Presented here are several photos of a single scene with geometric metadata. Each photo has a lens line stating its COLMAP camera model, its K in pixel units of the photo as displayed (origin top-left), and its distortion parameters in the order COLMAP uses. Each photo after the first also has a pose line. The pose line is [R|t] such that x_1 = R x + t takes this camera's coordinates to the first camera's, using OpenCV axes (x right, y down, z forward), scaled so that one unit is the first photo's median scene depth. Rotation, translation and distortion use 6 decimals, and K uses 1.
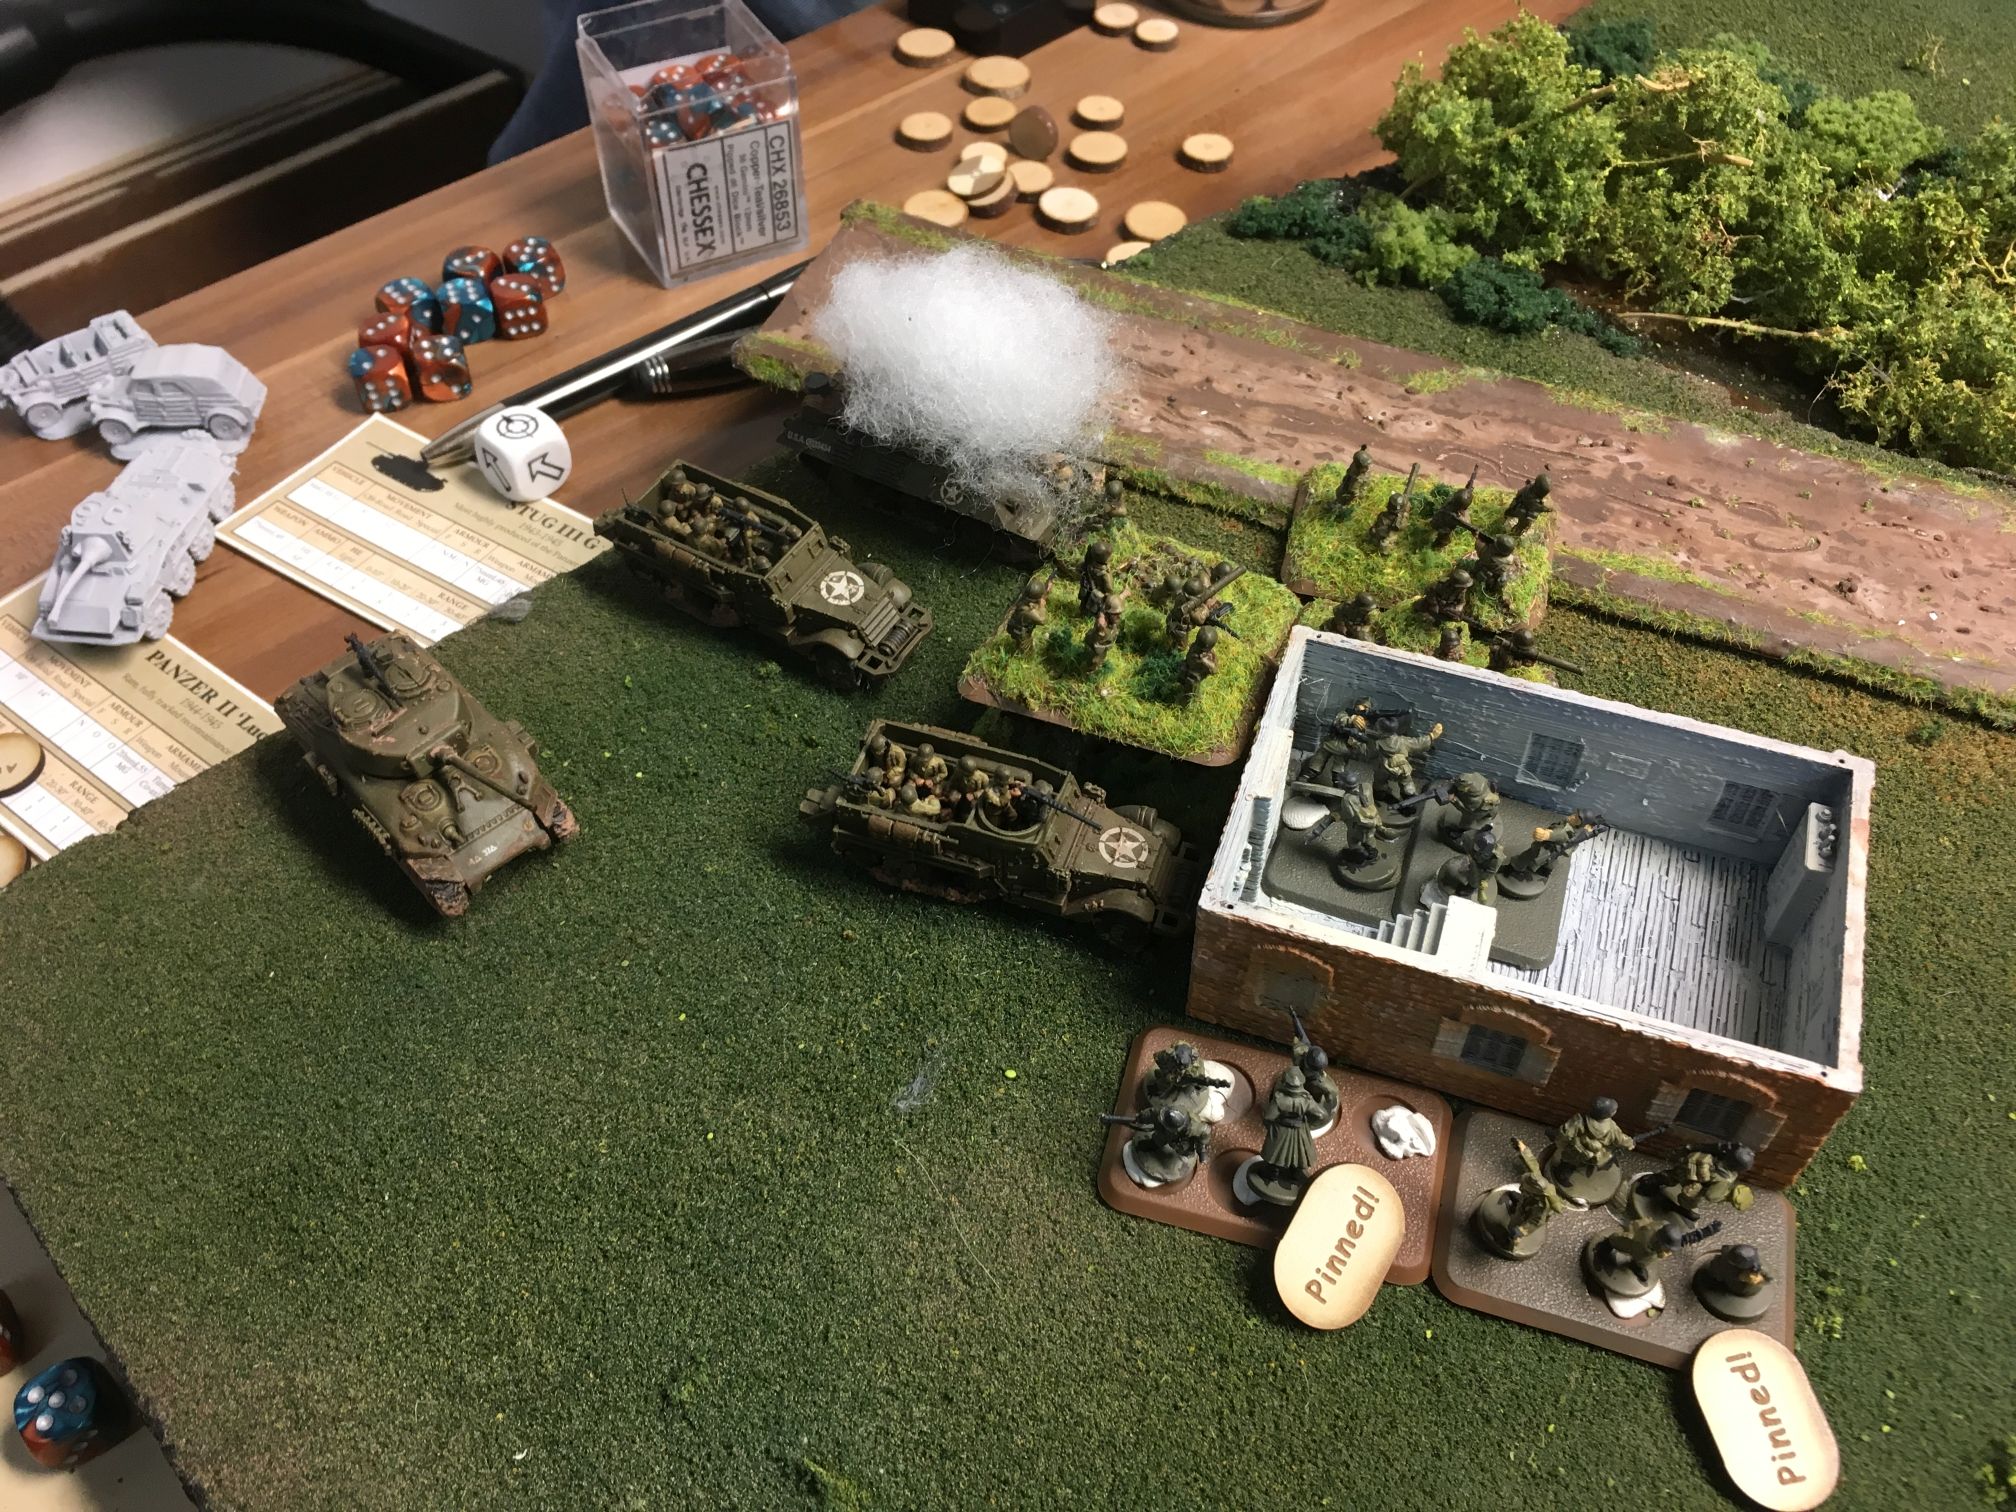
lens RADIAL K [[1715.5, 0, 1012.2], [0, 1715.5, 746.5], [0, 0, 1]] dist [0.070463, -0.092416]
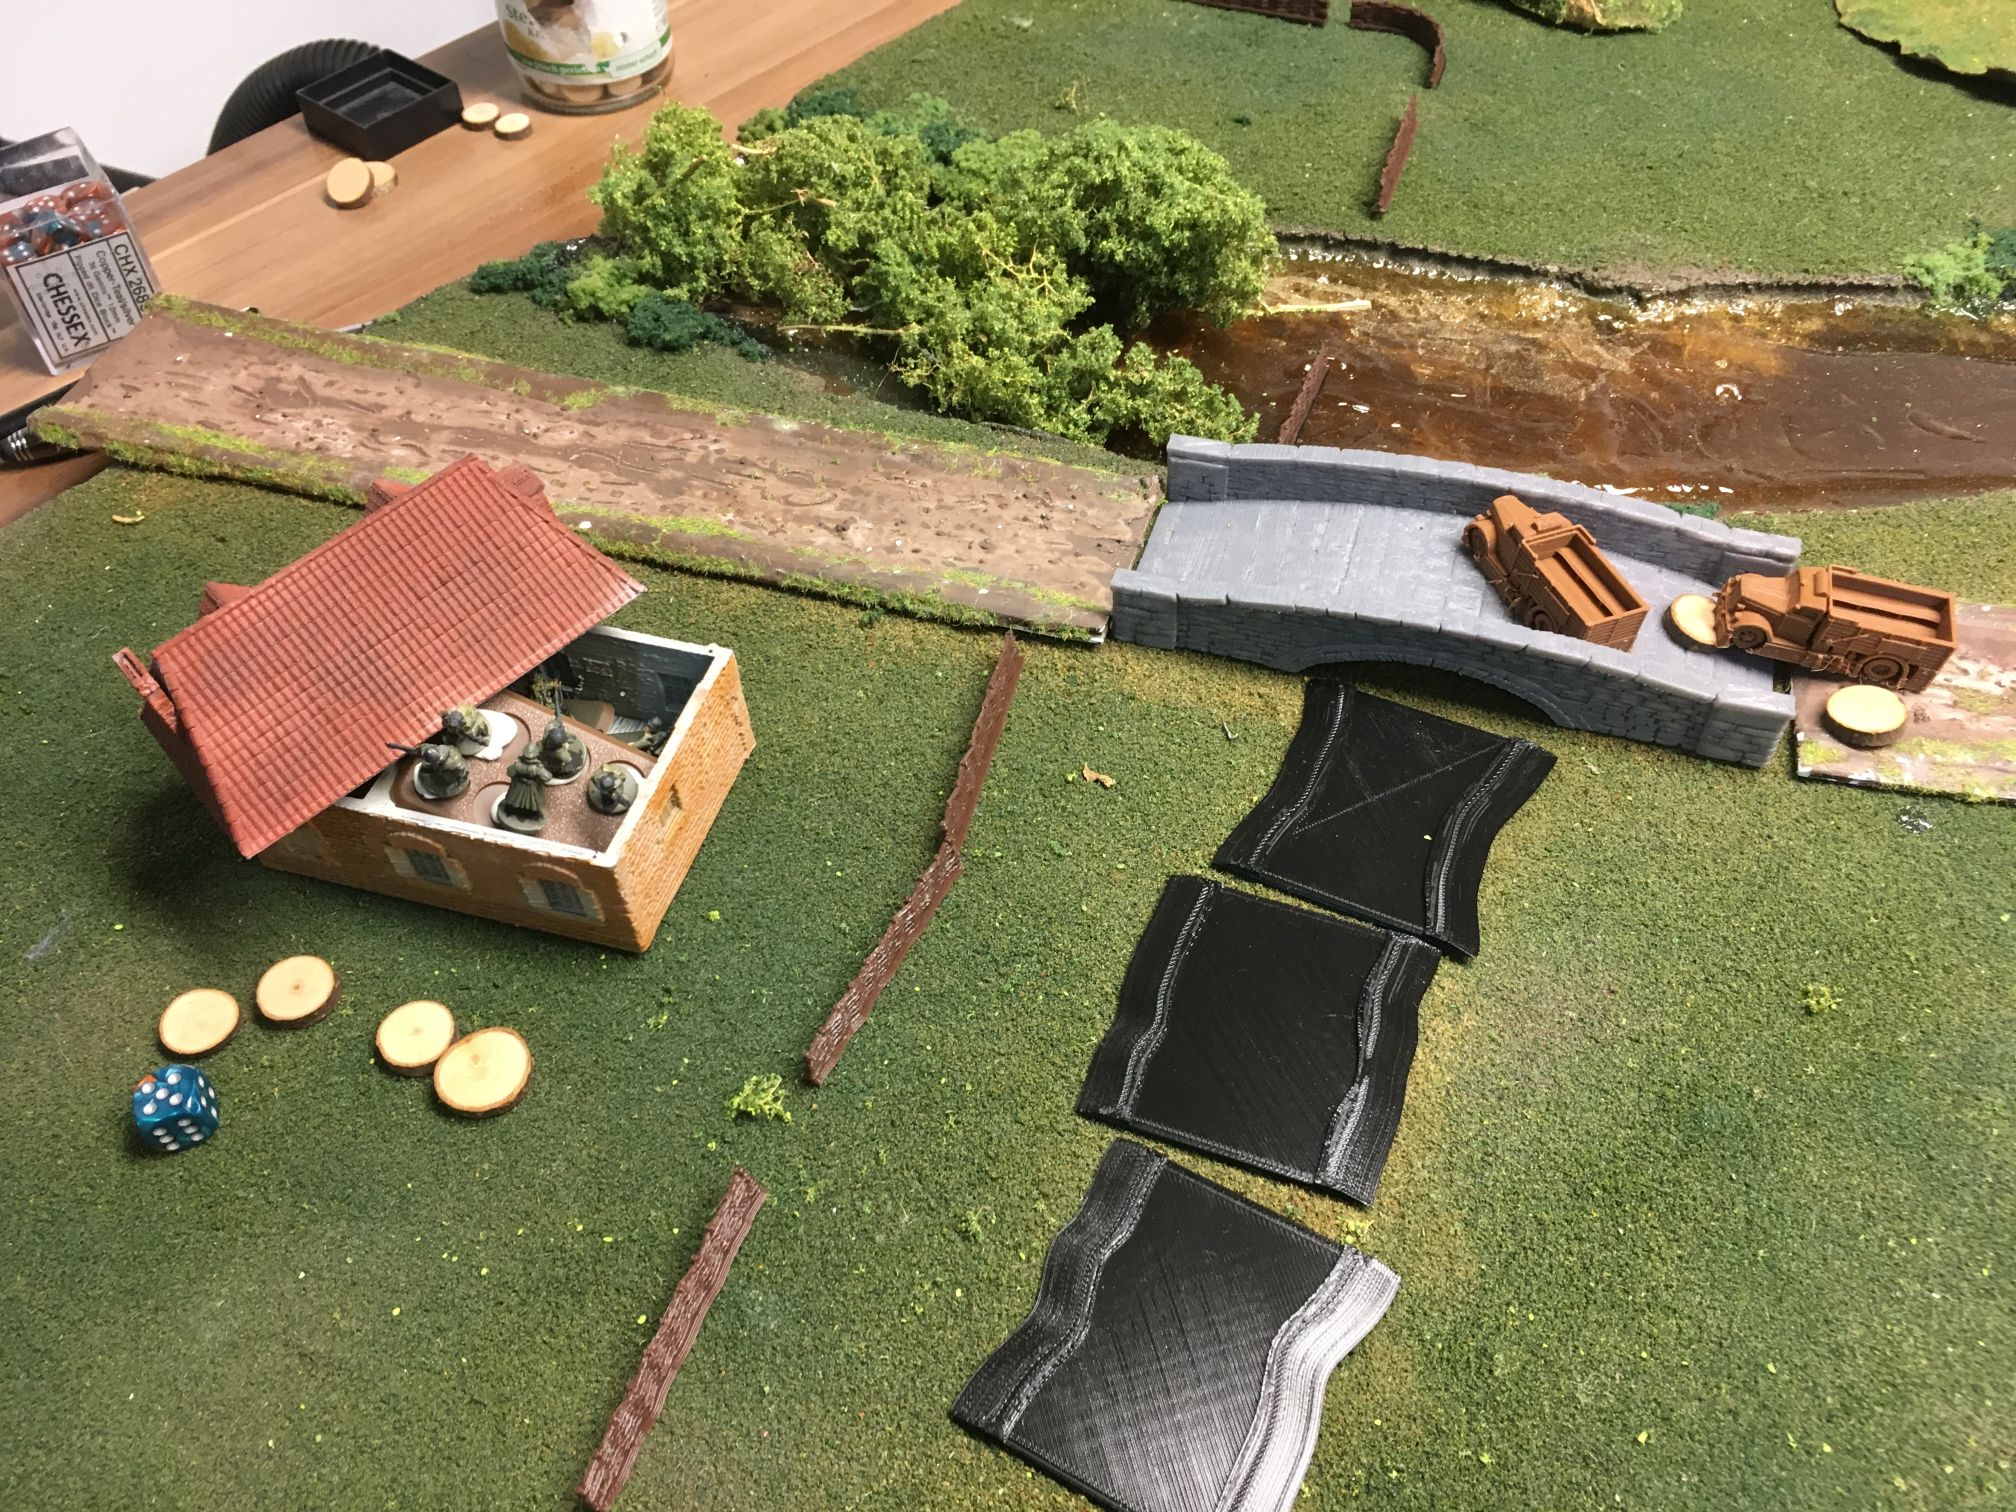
lens RADIAL K [[1737.5, 0, 1002.4], [0, 1737.5, 754.6], [0, 0, 1]] dist [0.081536, -0.116461]
pose [[0.994559, -0.099694, 0.030216, 0.536731], [0.100067, 0.994919, -0.011109, 0.108293], [-0.028955, 0.014072, 0.999482, -0.341608]]
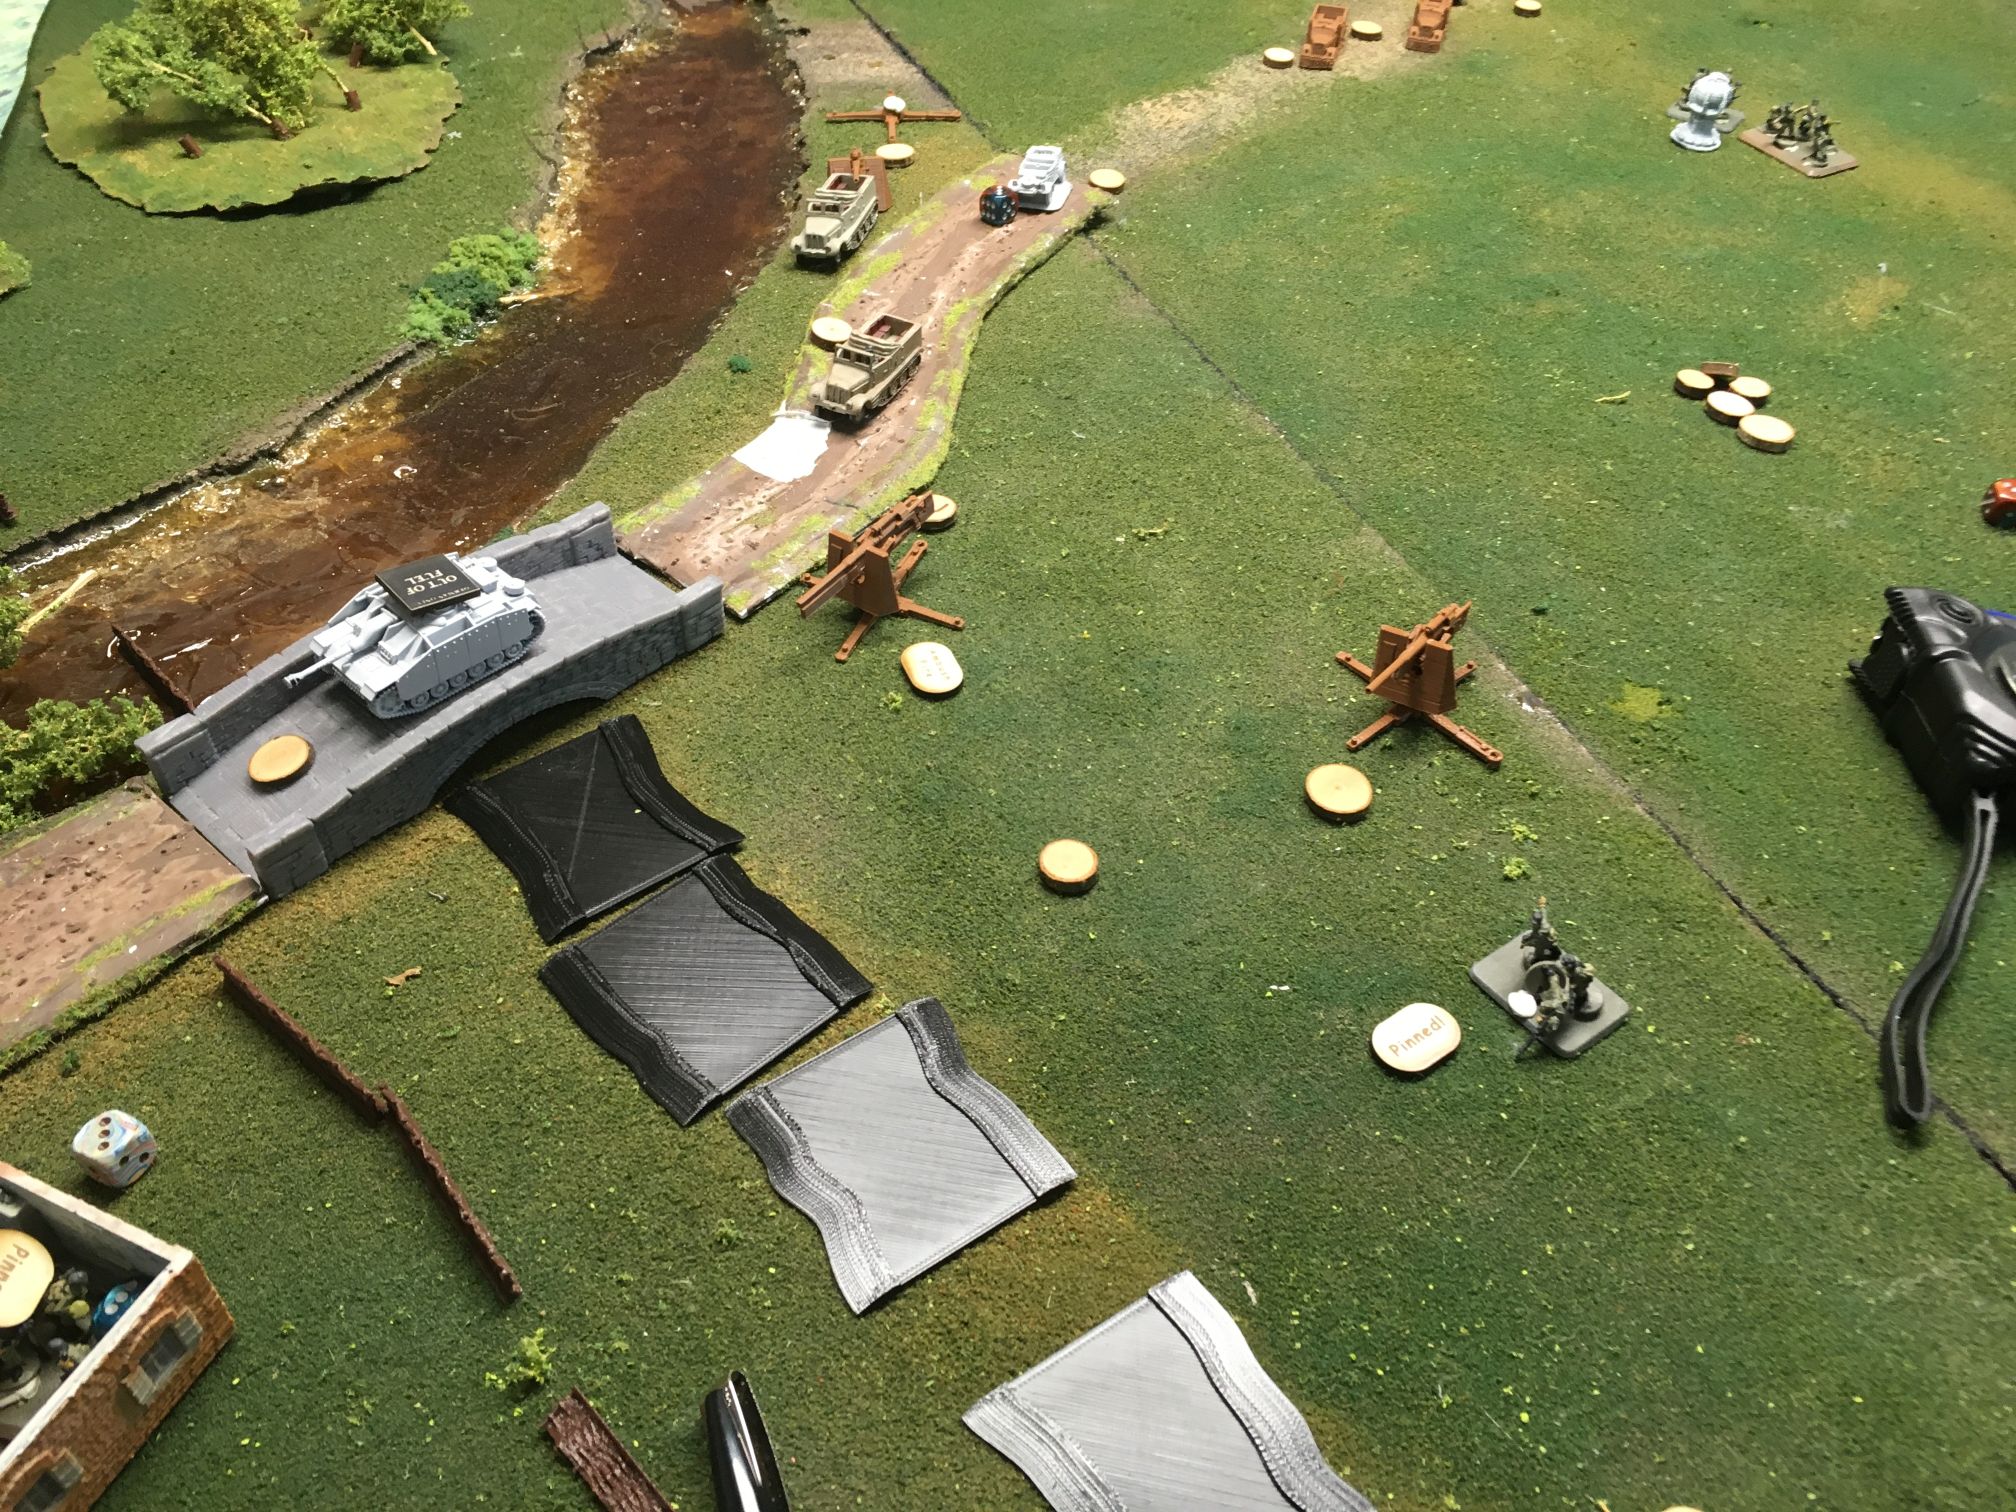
lens RADIAL K [[1717.5, 0, 1005.7], [0, 1717.5, 746.6], [0, 0, 1]] dist [0.077295, -0.094992]
pose [[0.329428, -0.658293, 0.676851, 0.033605], [0.702681, 0.649751, 0.289936, -0.050084], [-0.630647, 0.380097, 0.676616, -0.367223]]
